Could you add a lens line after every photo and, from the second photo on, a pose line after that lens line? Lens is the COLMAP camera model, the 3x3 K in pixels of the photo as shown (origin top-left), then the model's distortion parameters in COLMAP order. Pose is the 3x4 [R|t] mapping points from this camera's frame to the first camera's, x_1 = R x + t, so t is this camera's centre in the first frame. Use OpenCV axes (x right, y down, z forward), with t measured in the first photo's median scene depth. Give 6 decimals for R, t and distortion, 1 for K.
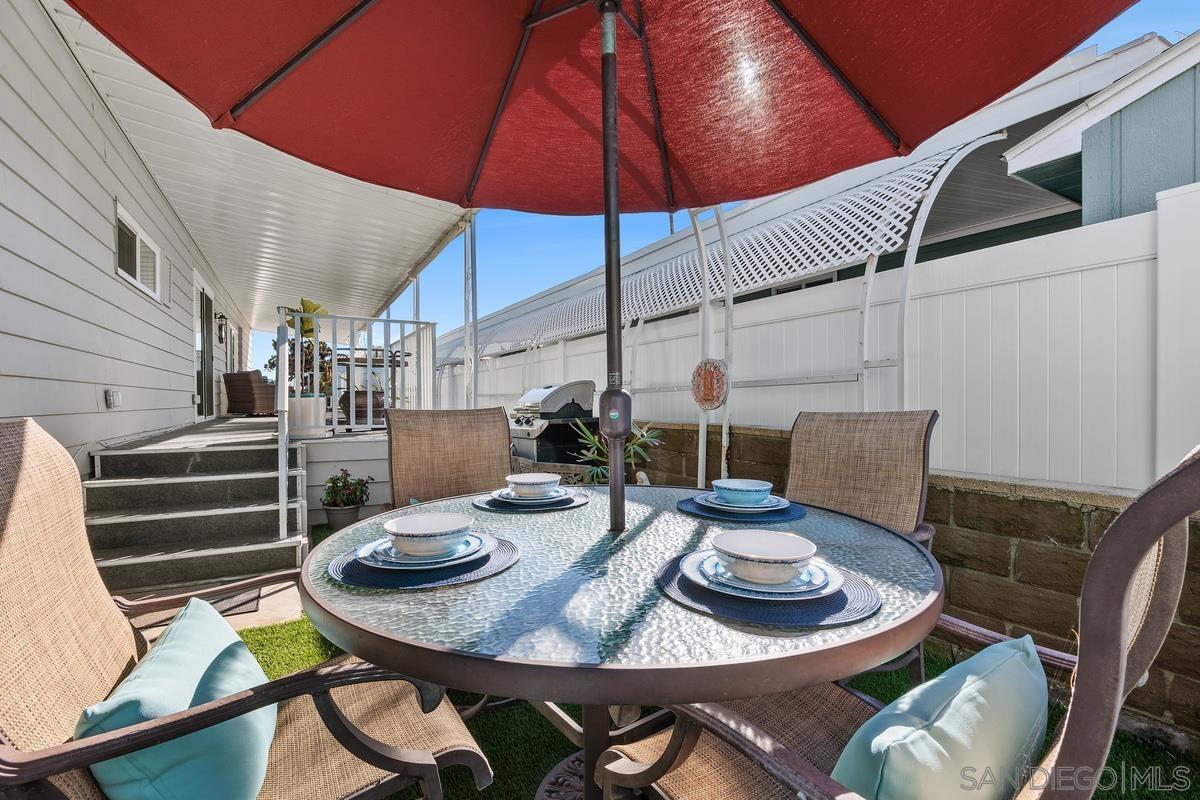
lens RADIAL K [[538.8, 0, 600.0], [0, 538.8, 400.0], [0, 0, 1]] dist [-0.001744, -0.000265]
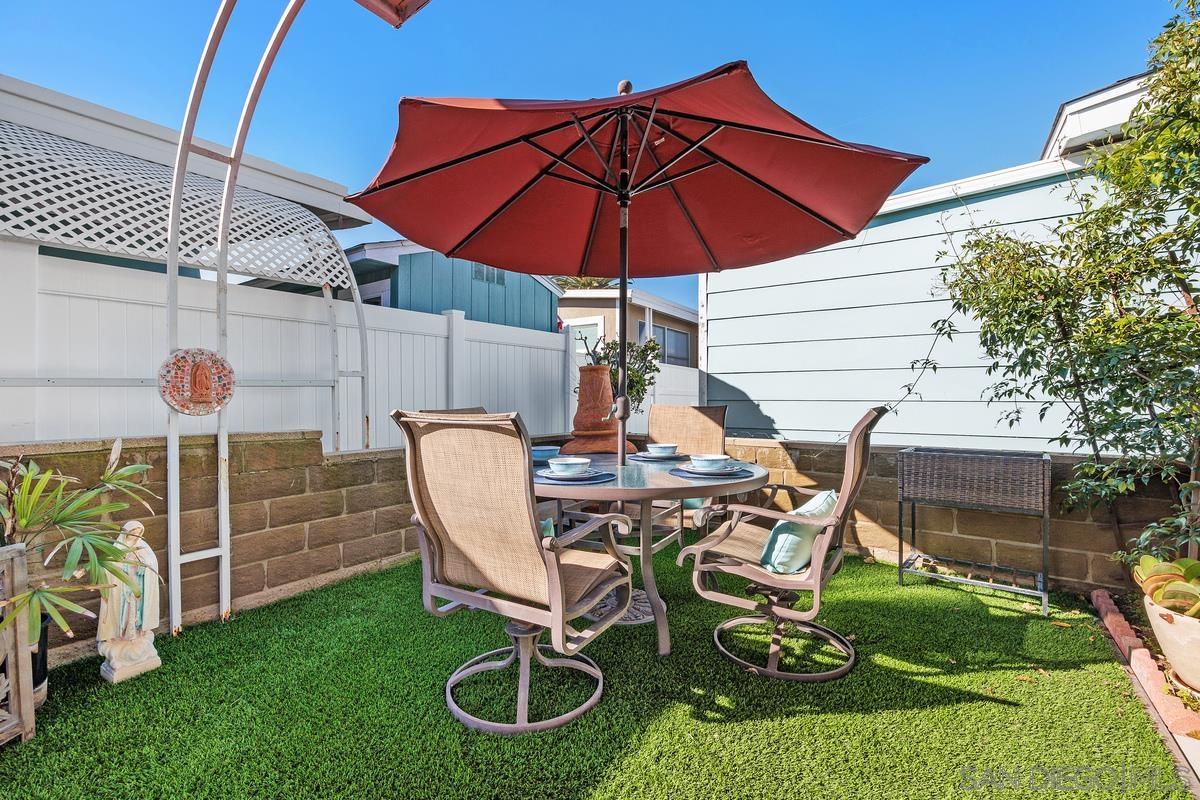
lens RADIAL K [[538.8, 0, 600.0], [0, 538.8, 400.0], [0, 0, 1]] dist [-0.001744, -0.000265]
pose [[-0.447418, -0.001497, 0.894324, -0.749506], [-0.000635, 0.999999, 0.001356, -0.005243], [-0.894325, 0.000039, -0.447419, 0.864269]]
